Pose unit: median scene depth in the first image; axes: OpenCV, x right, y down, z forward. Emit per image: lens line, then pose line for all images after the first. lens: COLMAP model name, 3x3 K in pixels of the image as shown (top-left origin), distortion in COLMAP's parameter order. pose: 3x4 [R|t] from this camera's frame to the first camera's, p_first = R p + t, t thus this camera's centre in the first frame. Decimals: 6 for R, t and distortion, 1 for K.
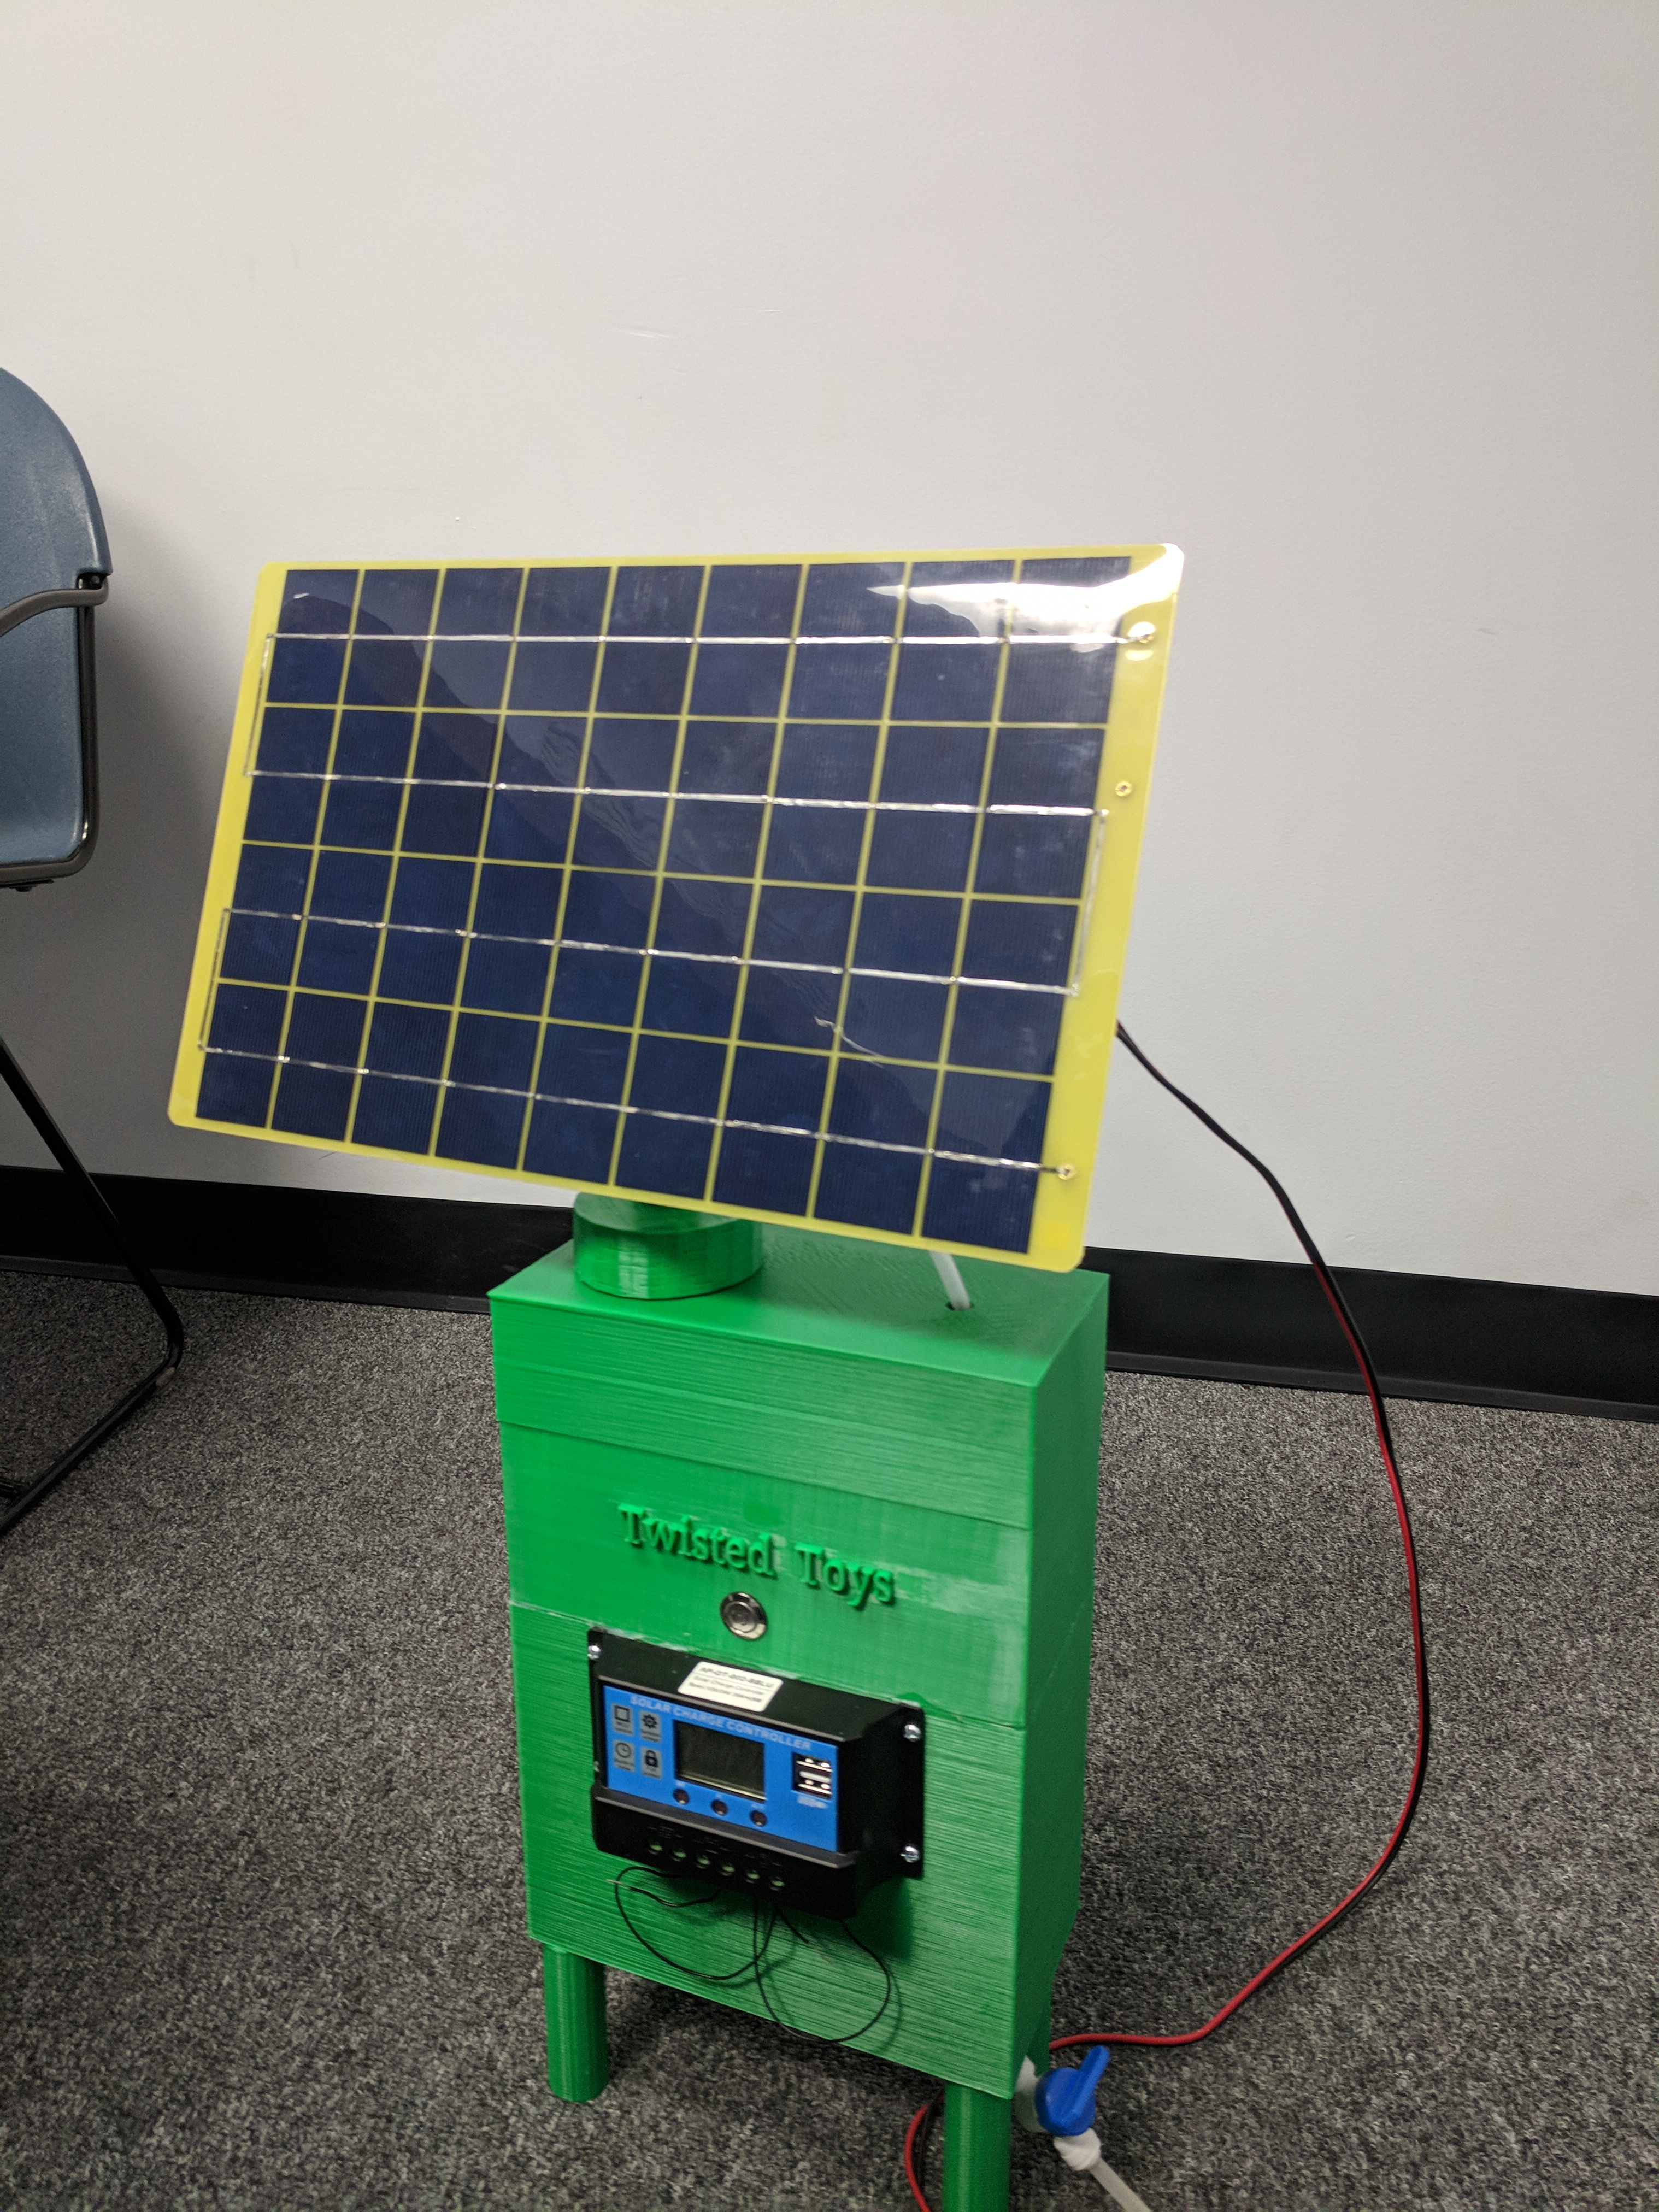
lens RADIAL K [[1612.4, 0, 760.4], [0, 1612.4, 1100.2], [0, 0, 1]] dist [-0.008447, -0.003276]
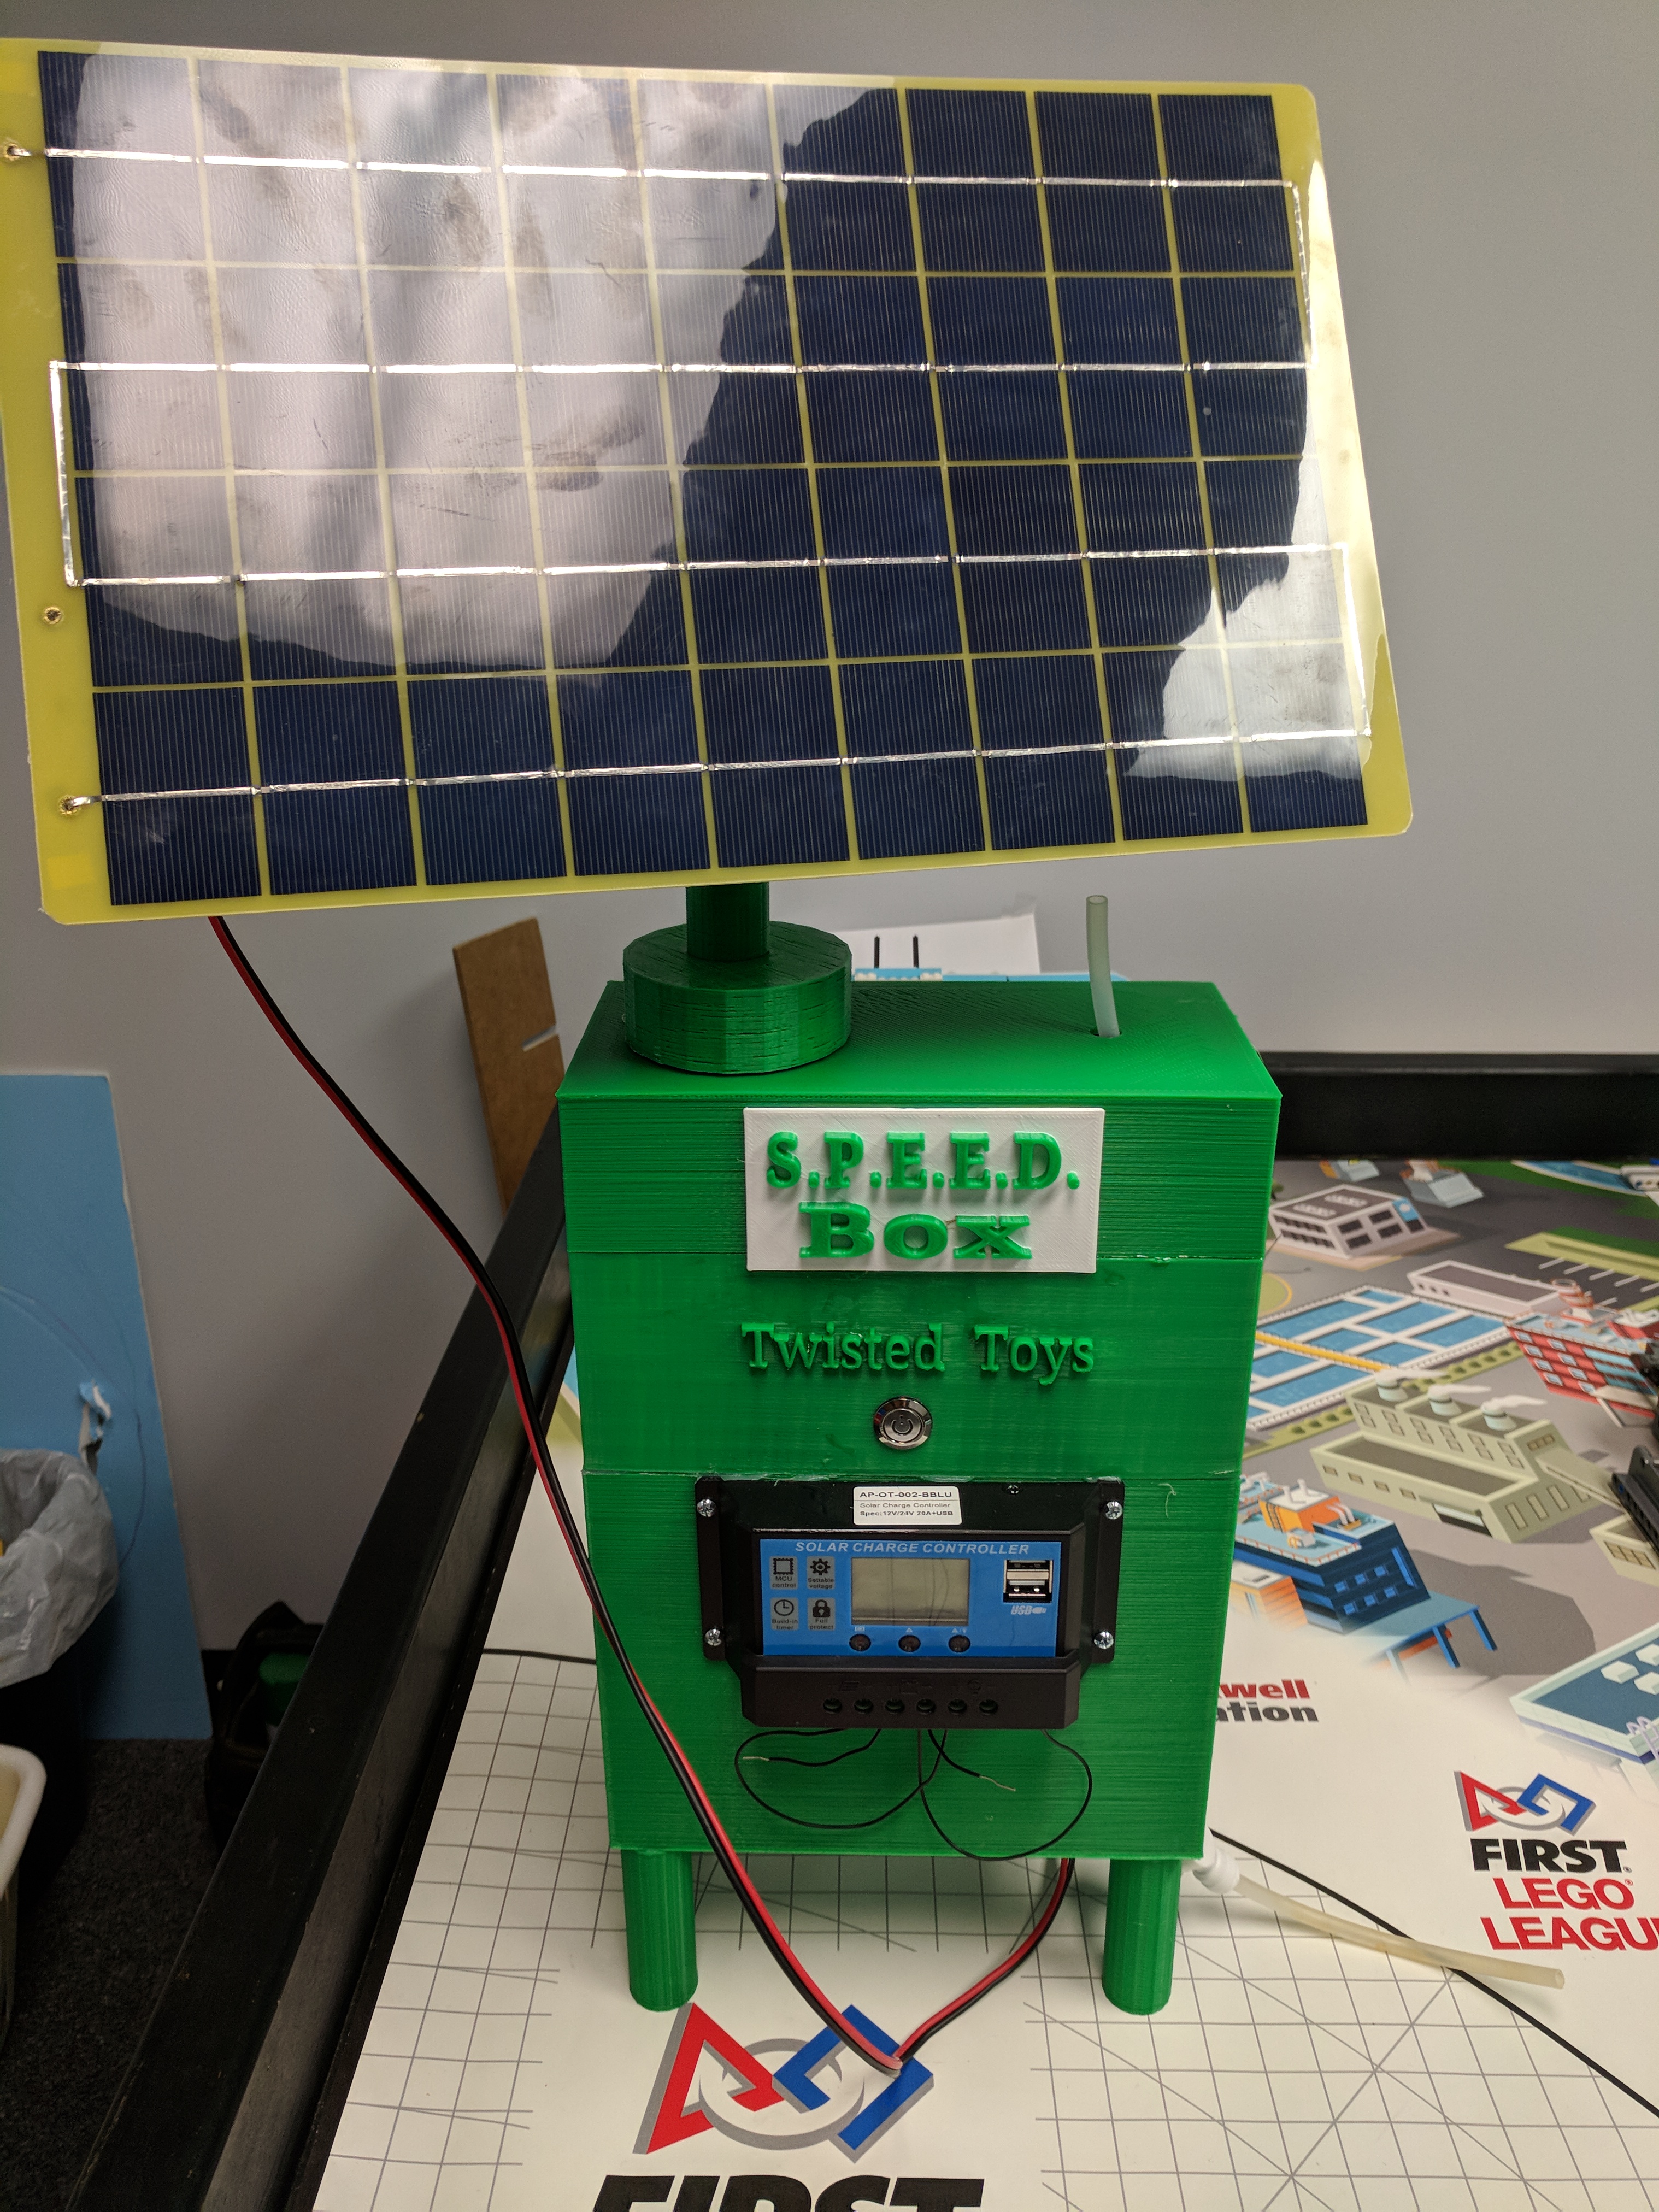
lens RADIAL K [[1670.7, 0, 816.5], [0, 1670.7, 1102.8], [0, 0, 1]] dist [0.000345, 0.005828]
pose [[0.929771, -0.136023, 0.342088, -0.337053], [0.092917, 0.985859, 0.139460, 0.025405], [-0.356220, -0.097880, 0.929261, 0.215427]]
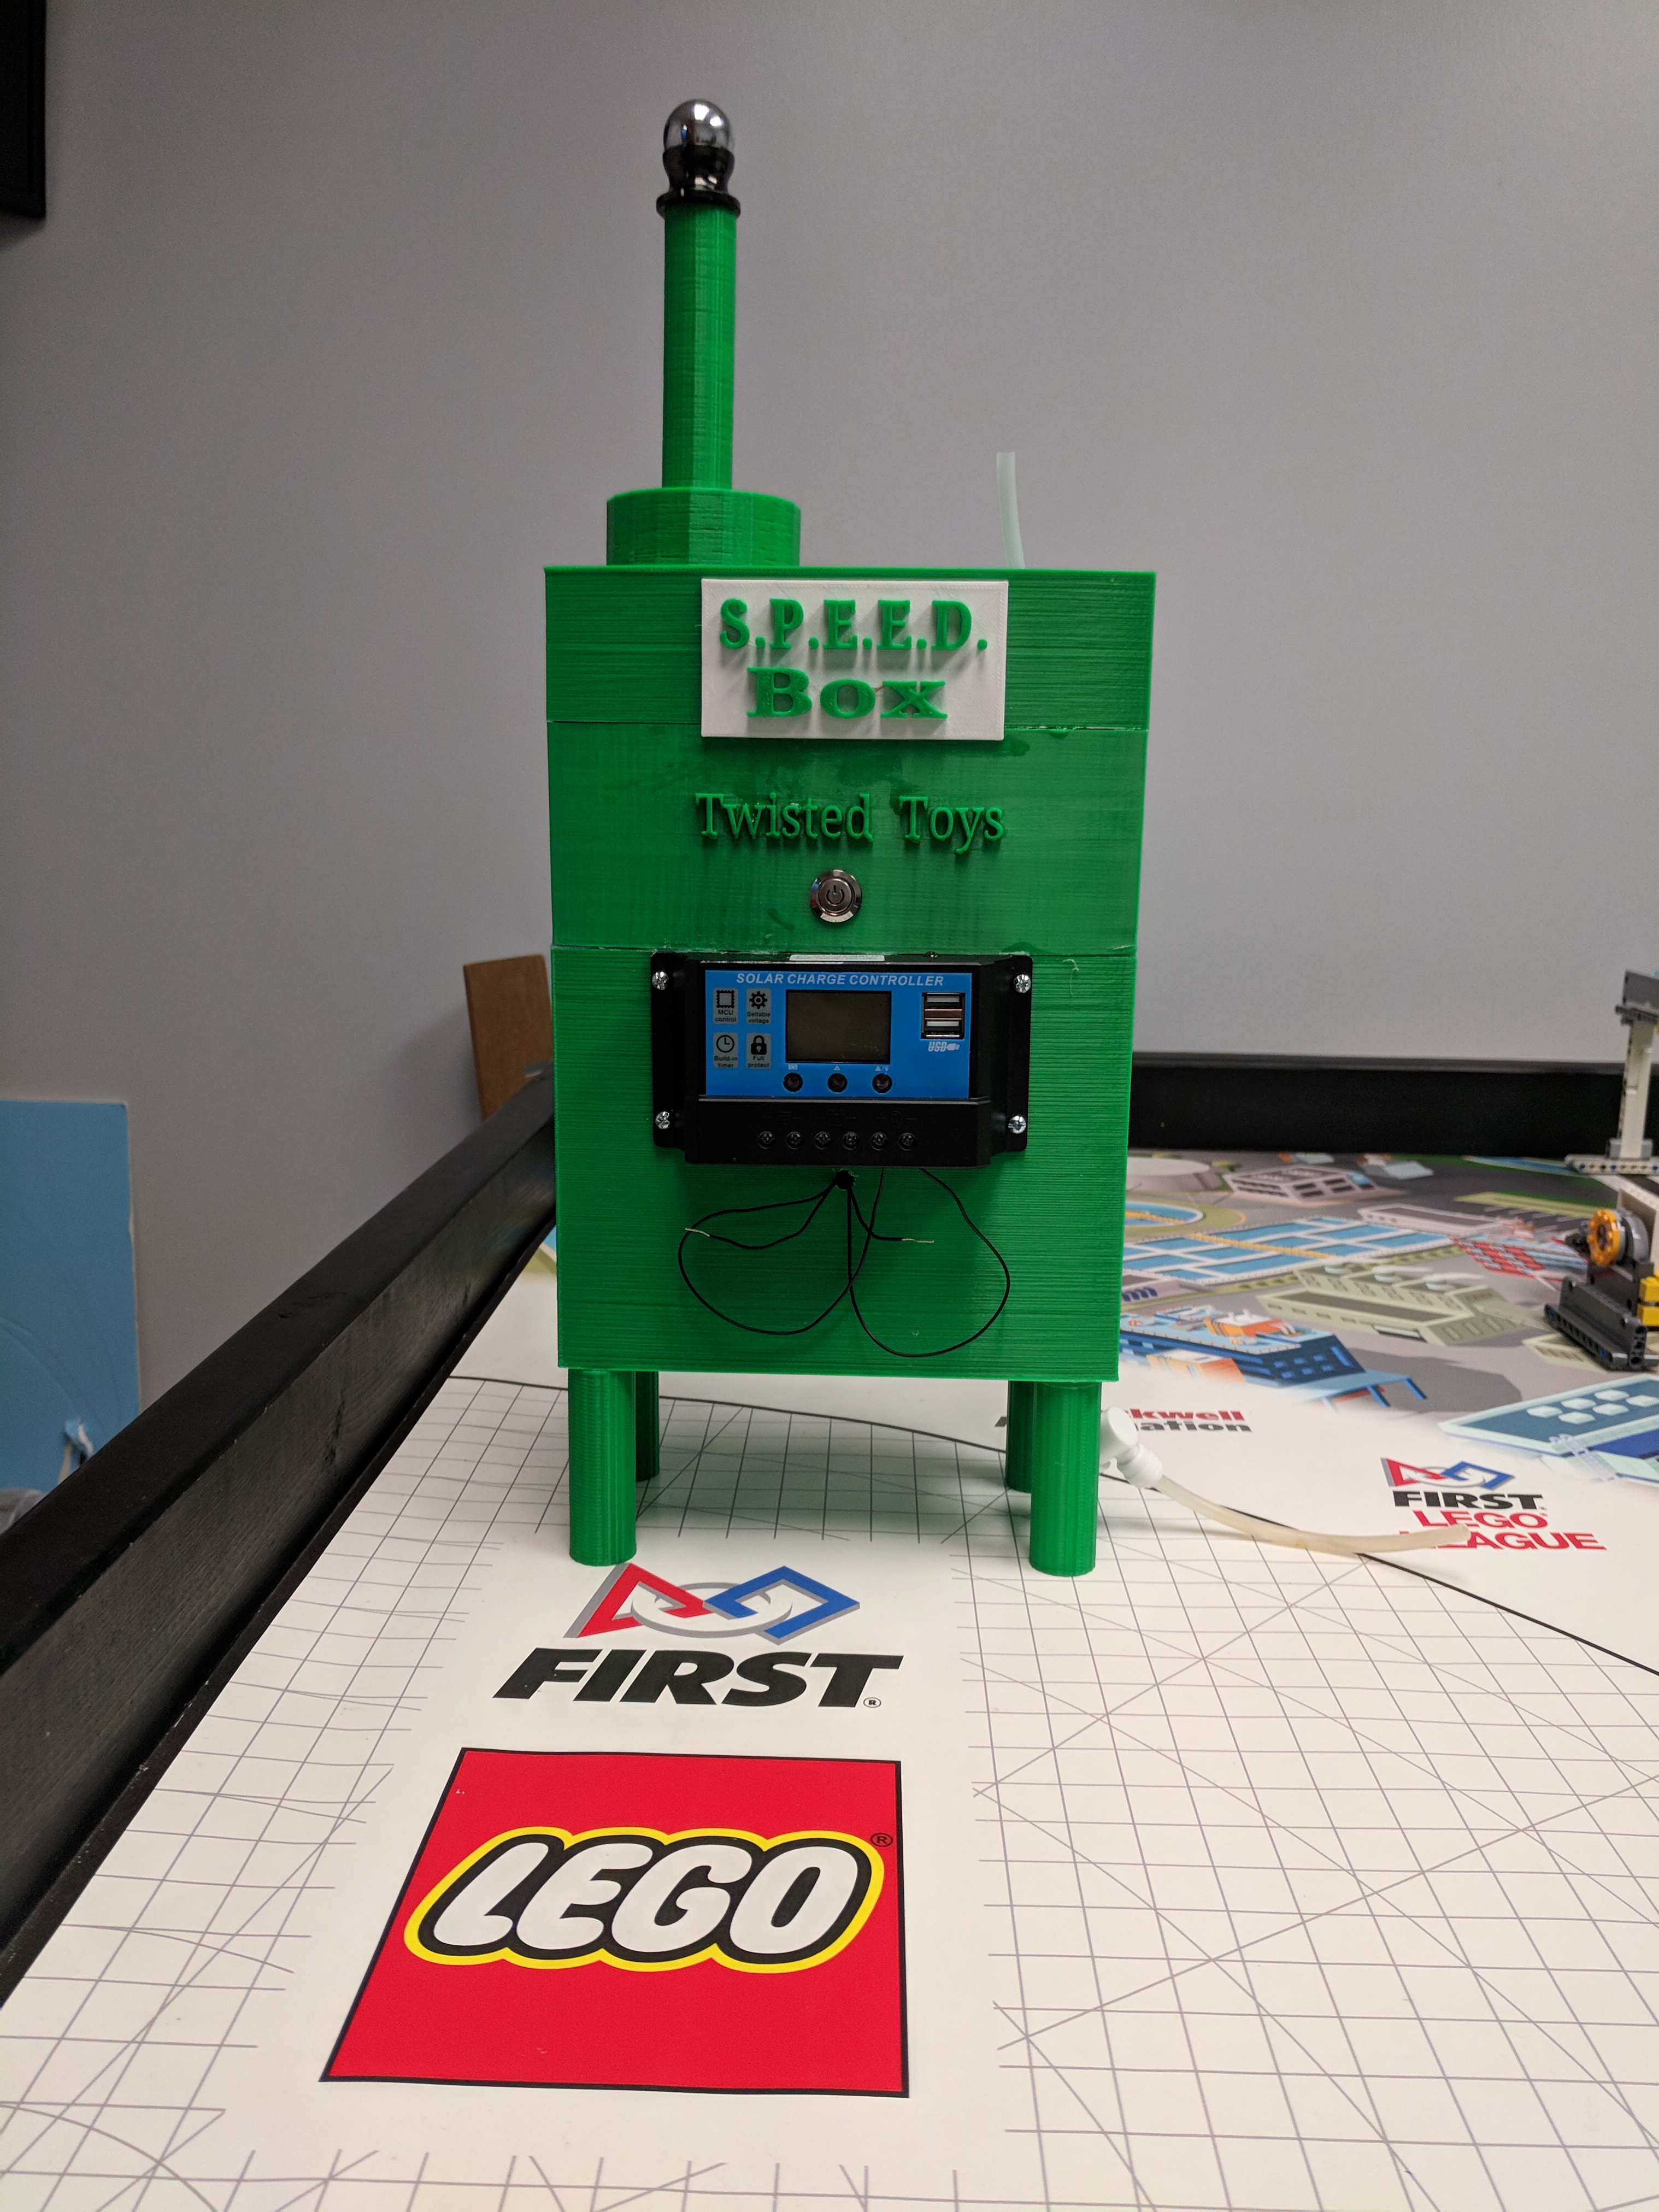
lens RADIAL K [[1670.7, 0, 821.6], [0, 1670.7, 1107.1], [0, 0, 1]] dist [0.000345, 0.005828]
pose [[0.932998, -0.044001, 0.357182, -0.385574], [0.069658, 0.995808, -0.059280, 0.509908], [-0.353077, 0.080188, 0.932152, 0.086381]]
